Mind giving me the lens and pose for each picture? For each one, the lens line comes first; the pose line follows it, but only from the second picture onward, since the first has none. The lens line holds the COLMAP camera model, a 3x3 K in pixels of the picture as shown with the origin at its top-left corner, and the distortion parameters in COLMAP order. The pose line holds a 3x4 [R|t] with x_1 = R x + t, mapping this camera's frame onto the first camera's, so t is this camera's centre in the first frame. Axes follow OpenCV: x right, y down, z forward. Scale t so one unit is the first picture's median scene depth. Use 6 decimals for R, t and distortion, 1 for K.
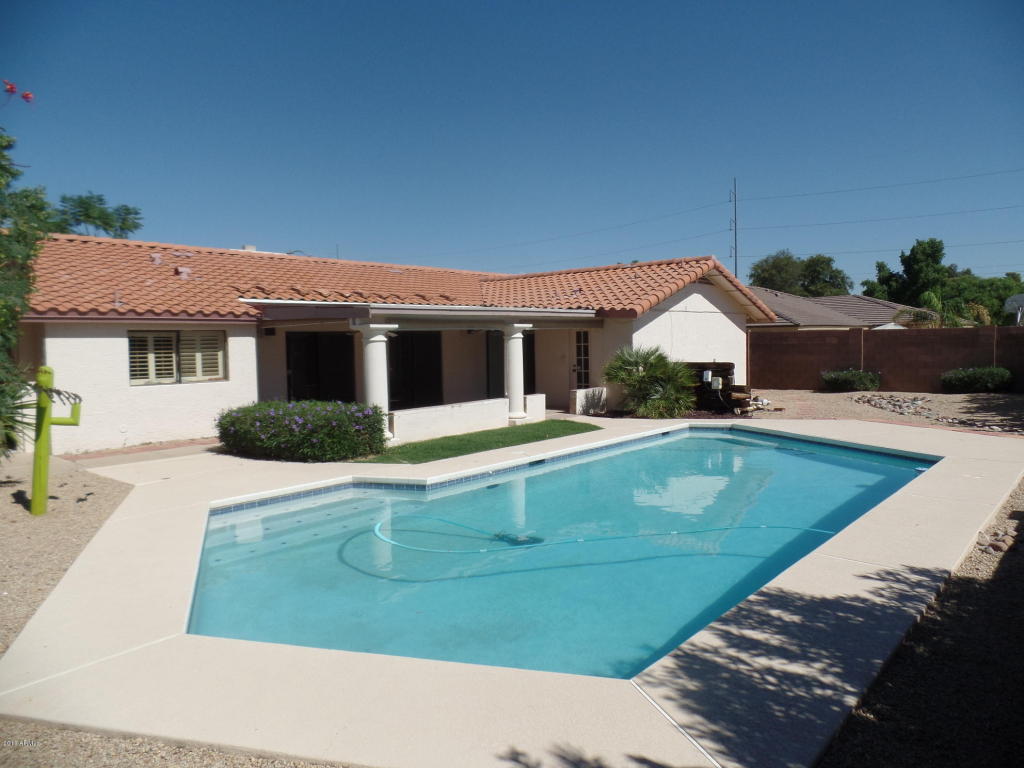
lens RADIAL K [[709.4, 0, 512.0], [0, 709.4, 384.0], [0, 0, 1]] dist [0.020830, -0.002581]
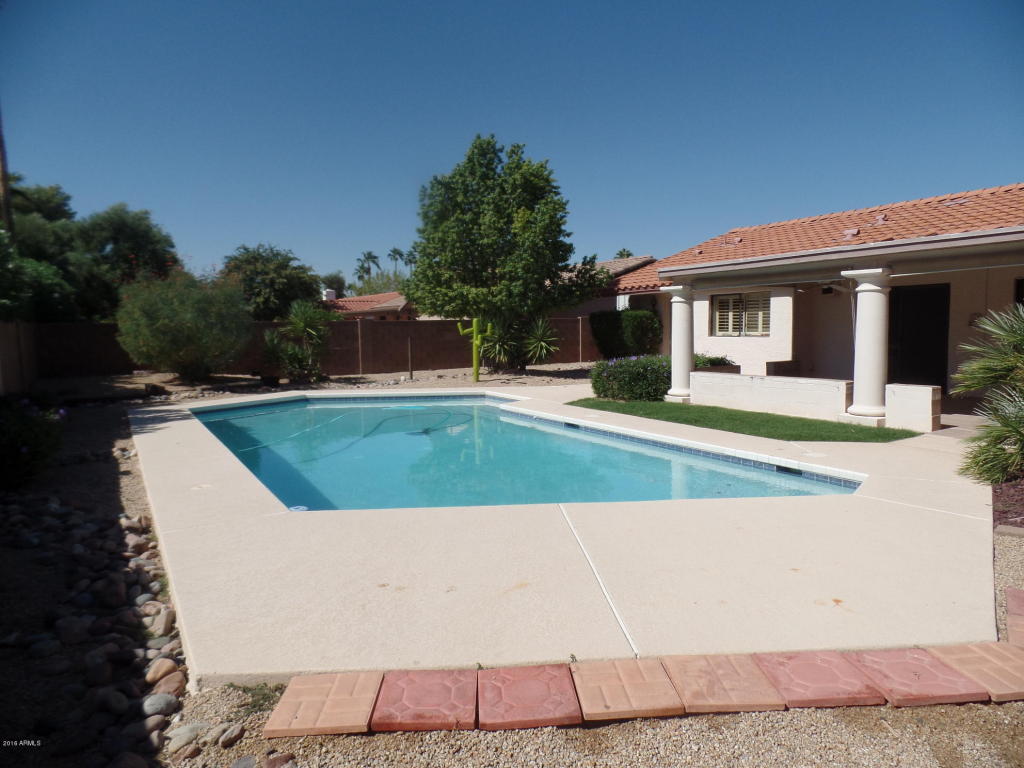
lens RADIAL K [[709.4, 0, 512.0], [0, 709.4, 384.0], [0, 0, 1]] dist [0.020830, -0.002581]
pose [[-0.350538, 0.102382, -0.930936, 0.789372], [-0.035150, 0.991868, 0.122319, -0.053007], [0.935889, 0.075600, -0.344088, 1.006384]]
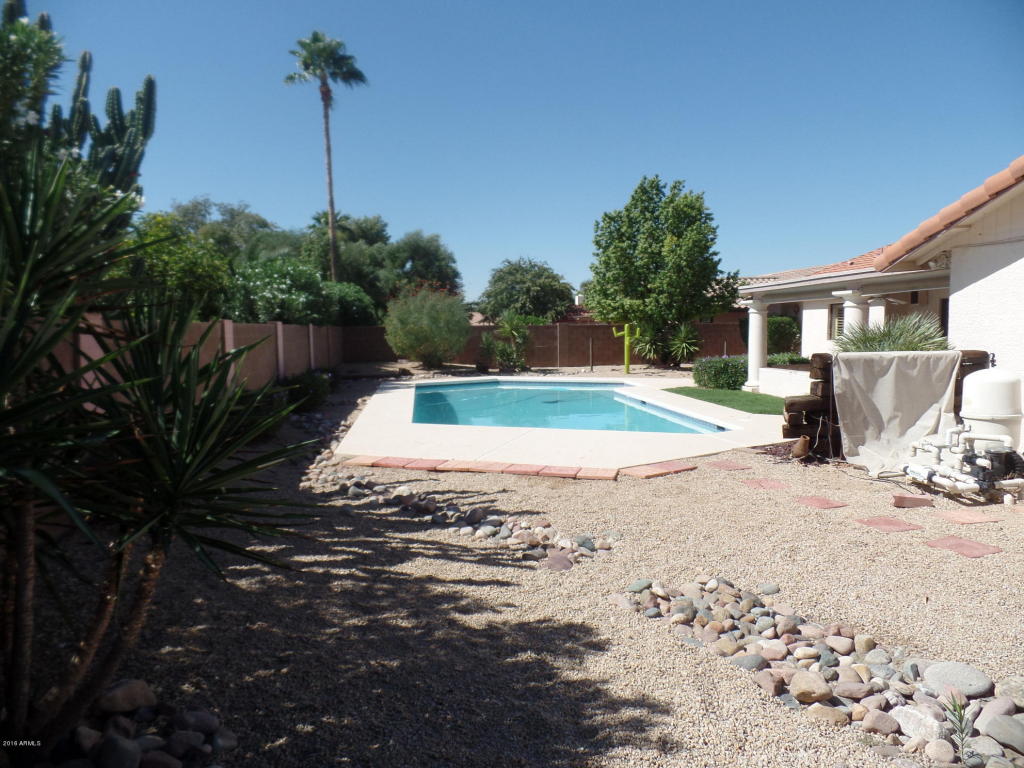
lens RADIAL K [[709.4, 0, 512.0], [0, 709.4, 384.0], [0, 0, 1]] dist [0.020830, -0.002581]
pose [[-0.679117, 0.082949, -0.729328, 0.983957], [-0.021353, 0.990941, 0.132586, -0.084296], [0.733720, 0.105615, -0.671194, 1.394832]]
